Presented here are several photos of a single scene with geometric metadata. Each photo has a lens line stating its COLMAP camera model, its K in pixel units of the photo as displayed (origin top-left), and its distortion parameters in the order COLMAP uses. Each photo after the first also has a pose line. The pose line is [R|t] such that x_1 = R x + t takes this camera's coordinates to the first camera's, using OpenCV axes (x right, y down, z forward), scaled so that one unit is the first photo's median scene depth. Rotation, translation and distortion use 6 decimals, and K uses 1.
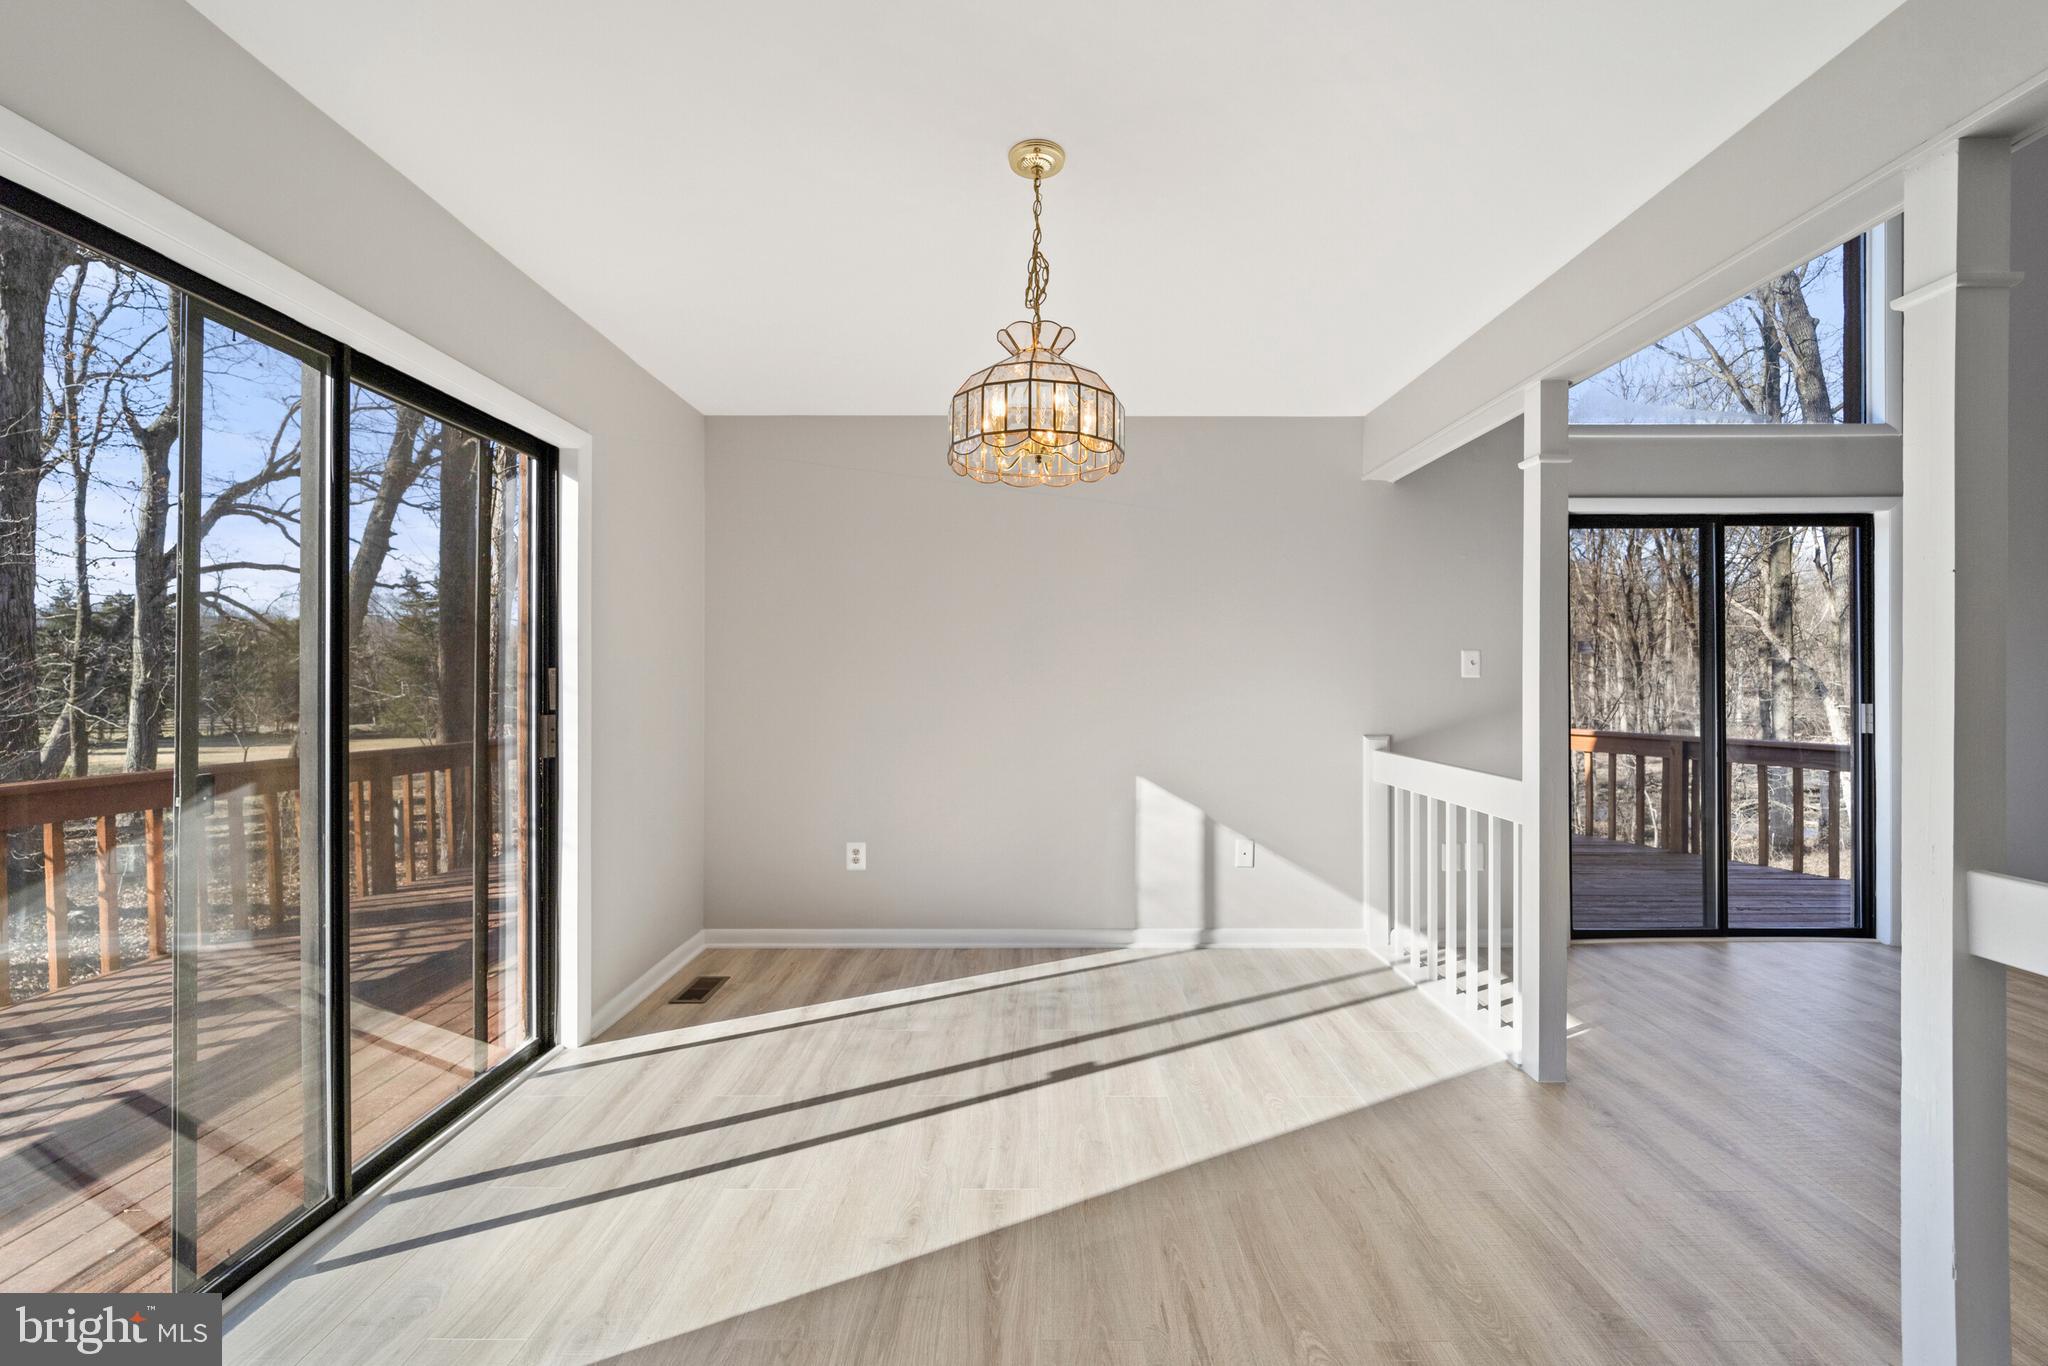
lens RADIAL K [[815.8, 0, 1015.0], [0, 815.8, 664.7], [0, 0, 1]] dist [0.005574, -0.002909]
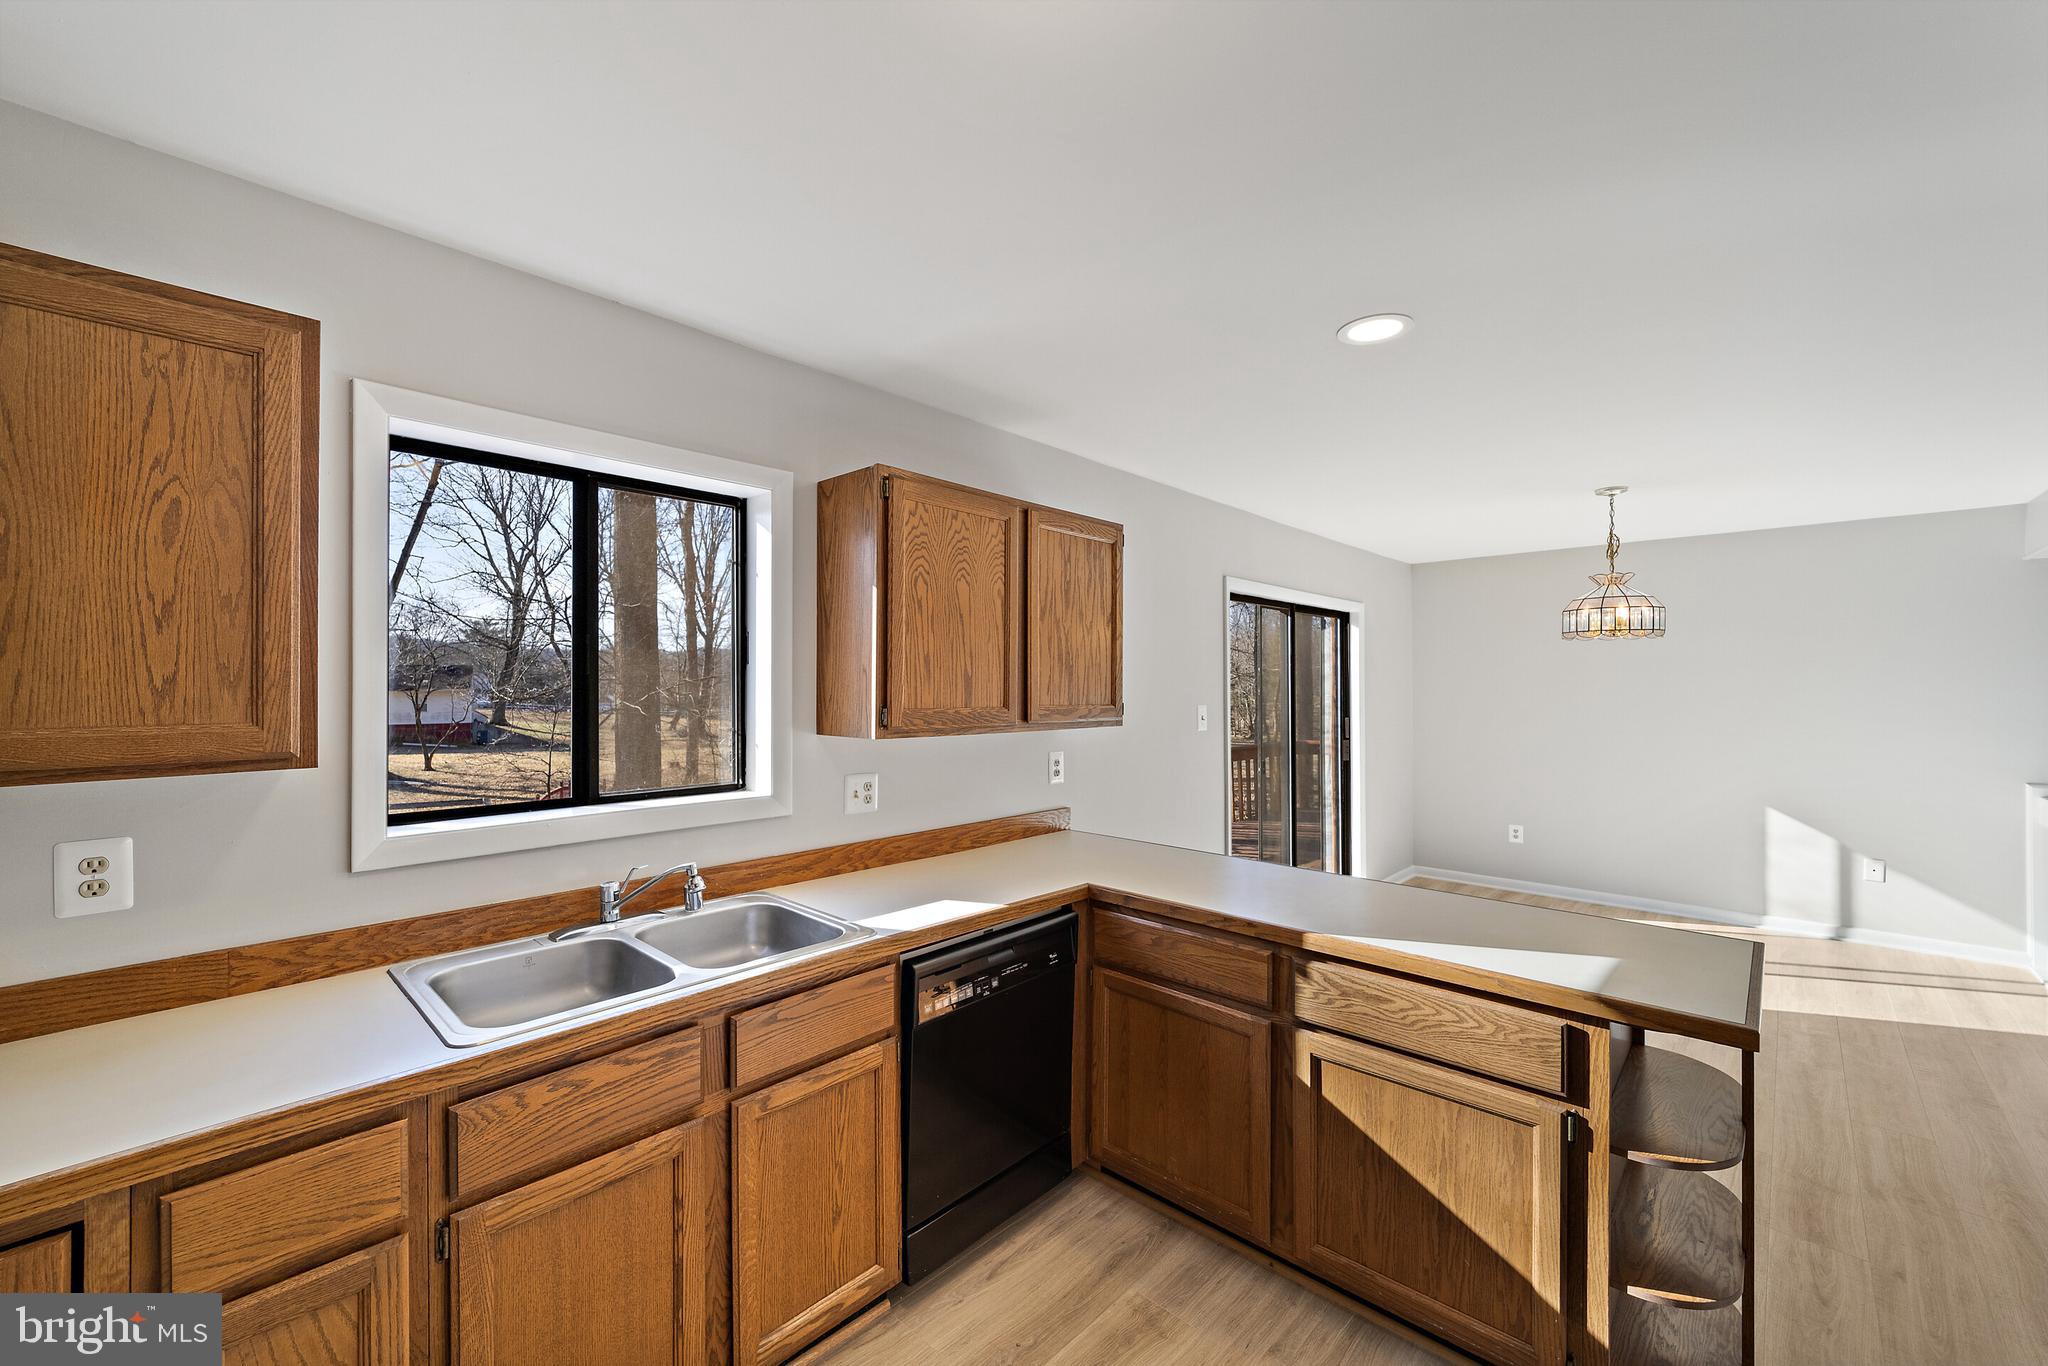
lens RADIAL K [[815.8, 0, 1012.8], [0, 815.8, 684.1], [0, 0, 1]] dist [0.005574, -0.002909]
pose [[0.733551, -0.002265, -0.679630, 0.165666], [0.015371, 0.999794, 0.013259, -0.089839], [0.679460, -0.020173, 0.733435, -0.810695]]
